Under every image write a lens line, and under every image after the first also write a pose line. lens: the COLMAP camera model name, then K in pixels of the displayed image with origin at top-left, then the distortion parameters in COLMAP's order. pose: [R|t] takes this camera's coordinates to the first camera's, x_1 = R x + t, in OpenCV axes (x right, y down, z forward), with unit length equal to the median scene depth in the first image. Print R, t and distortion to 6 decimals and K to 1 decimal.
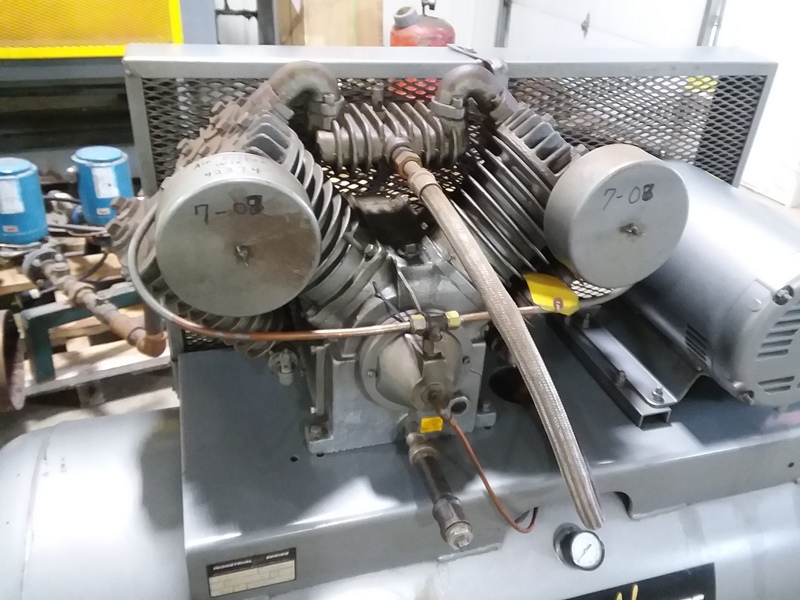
lens RADIAL K [[694.4, 0, 400.0], [0, 694.4, 300.0], [0, 0, 1]] dist [0.088453, -0.110303]
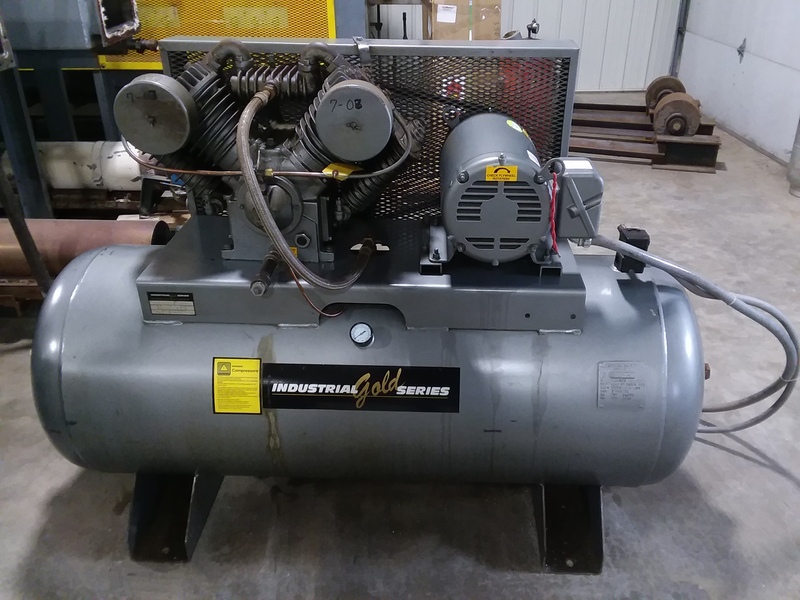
lens RADIAL K [[694.4, 0, 400.0], [0, 694.4, 300.0], [0, 0, 1]] dist [0.088453, -0.110303]
pose [[0.936816, 0.108938, -0.332428, 0.931859], [-0.125833, 0.991608, -0.029656, 0.330453], [0.326407, 0.069613, 0.942662, -0.548317]]
